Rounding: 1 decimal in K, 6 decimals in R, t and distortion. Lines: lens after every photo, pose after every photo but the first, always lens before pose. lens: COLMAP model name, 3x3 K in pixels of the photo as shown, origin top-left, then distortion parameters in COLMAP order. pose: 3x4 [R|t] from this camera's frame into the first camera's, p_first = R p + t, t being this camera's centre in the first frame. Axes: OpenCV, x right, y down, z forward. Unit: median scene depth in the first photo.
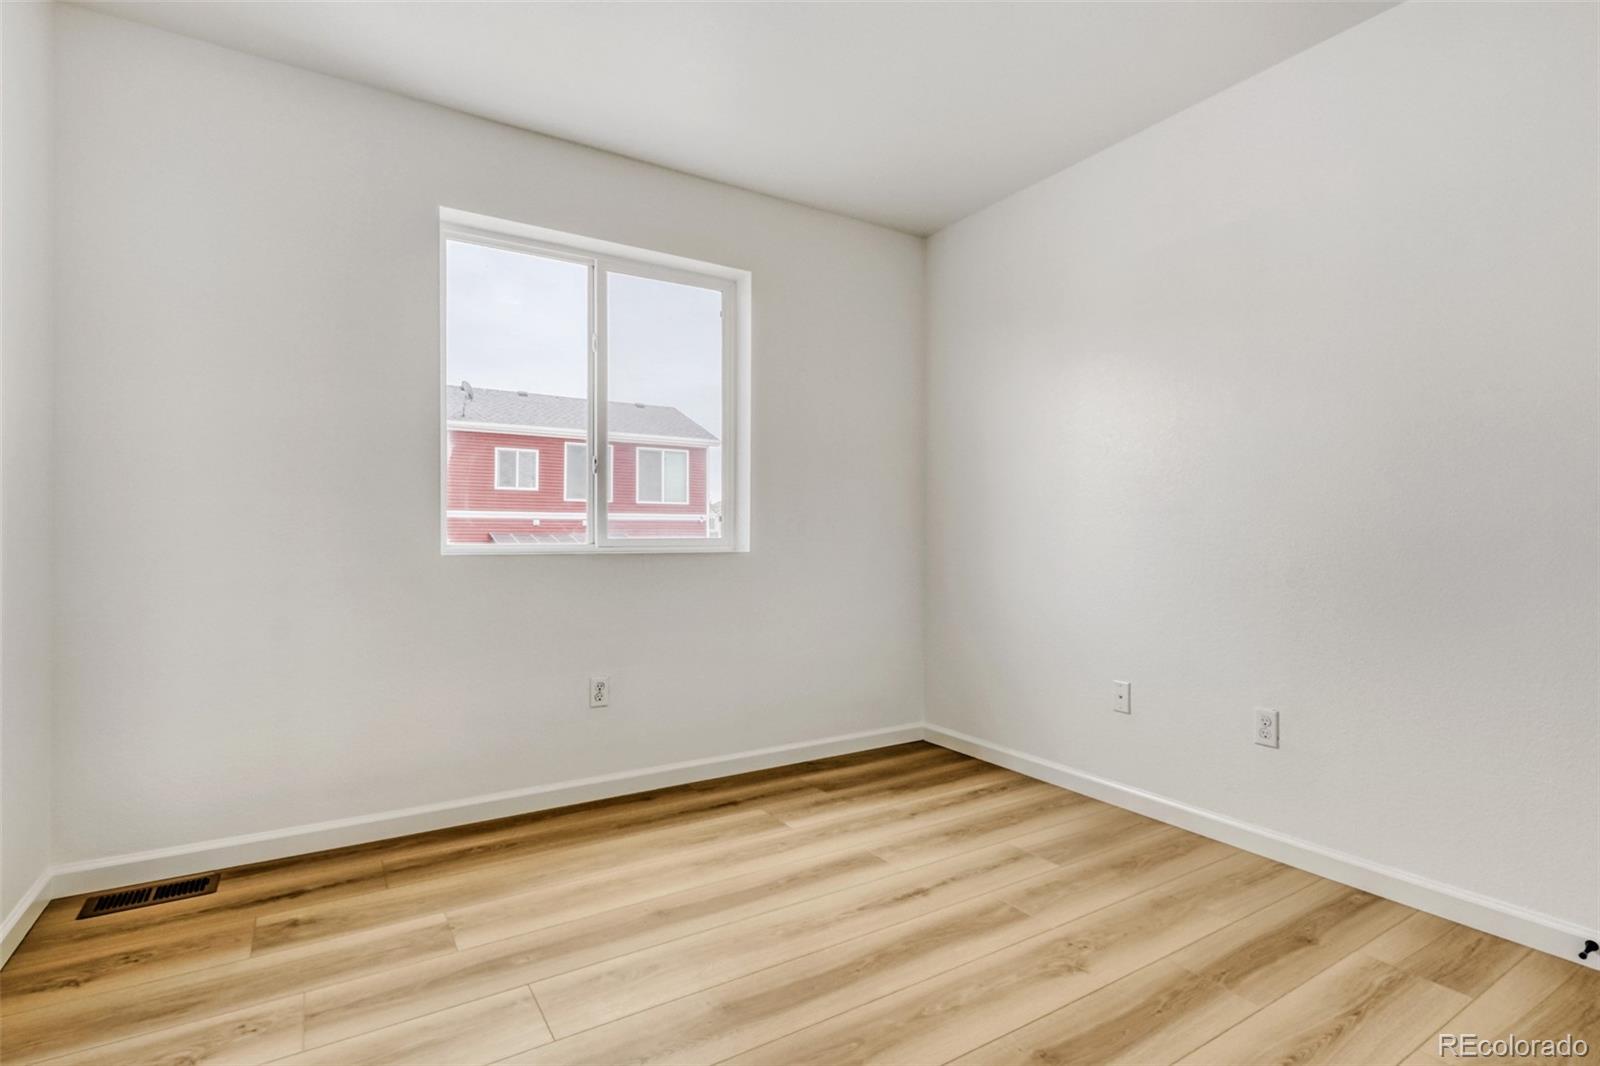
lens RADIAL K [[781.8, 0, 812.3], [0, 781.8, 530.9], [0, 0, 1]] dist [0.016248, -0.005340]
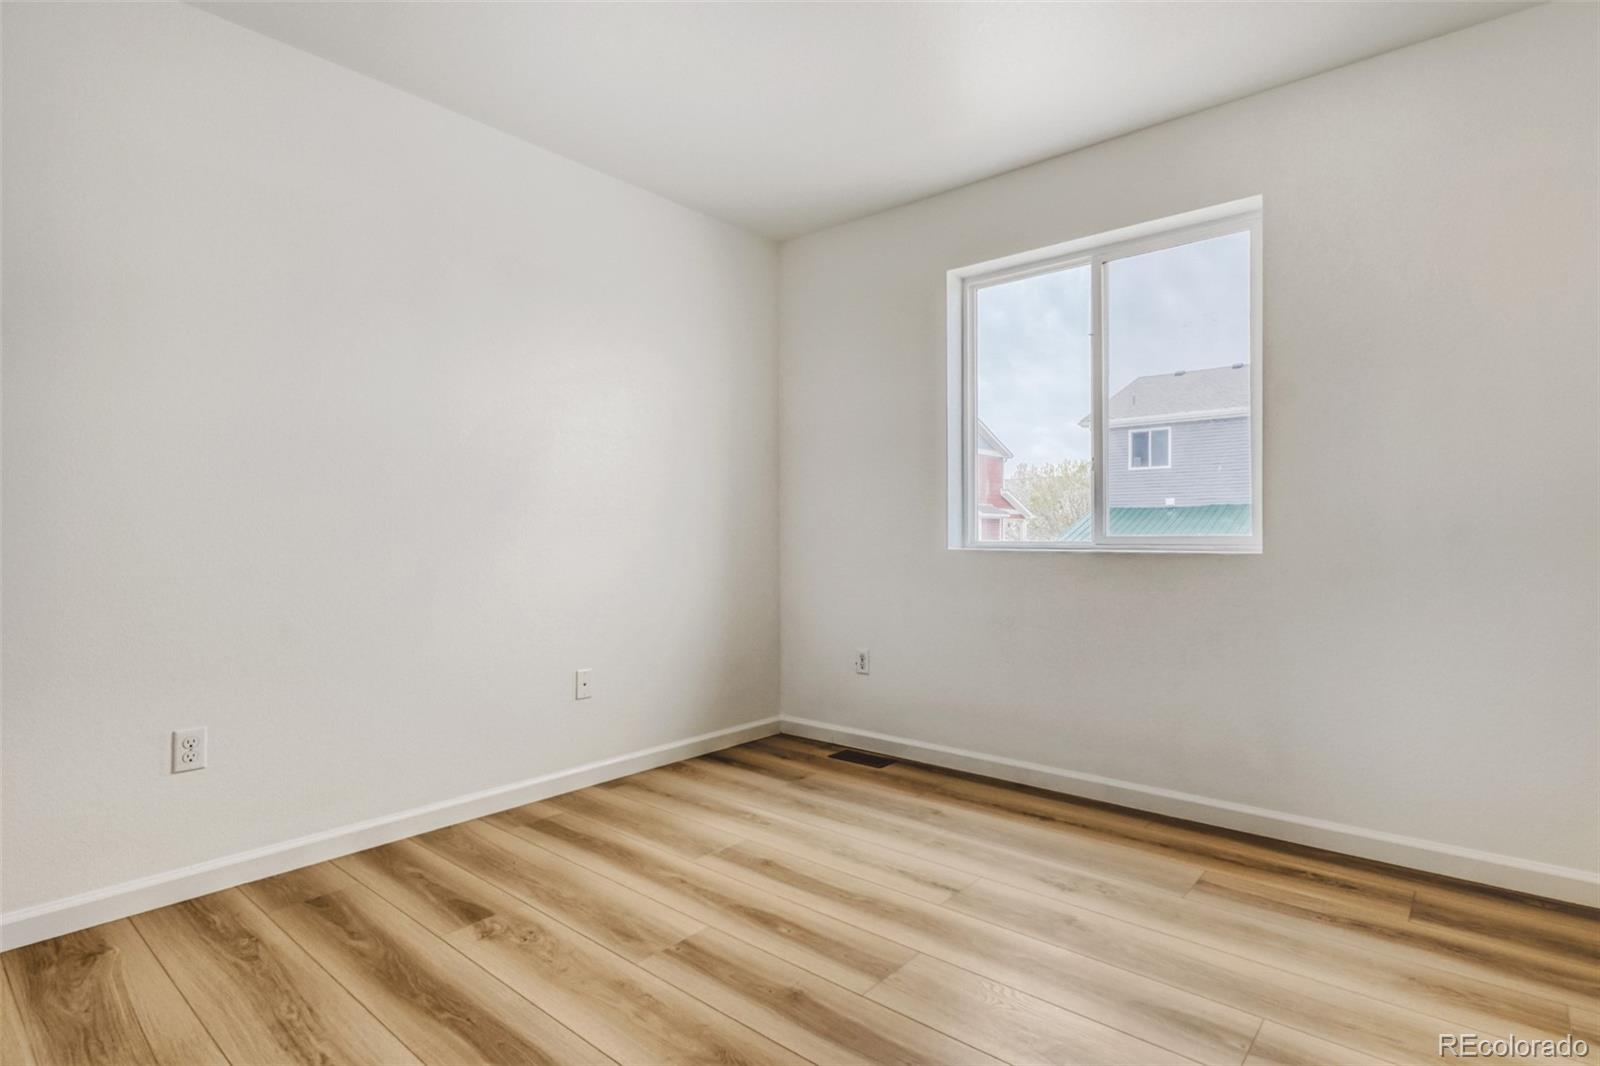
lens RADIAL K [[781.8, 0, 812.8], [0, 781.8, 534.8], [0, 0, 1]] dist [0.016248, -0.005340]
pose [[0.309850, 0.003137, -0.950780, 0.584185], [0.006405, 0.999965, 0.005387, -0.000112], [0.950764, -0.007759, 0.309819, 0.367309]]
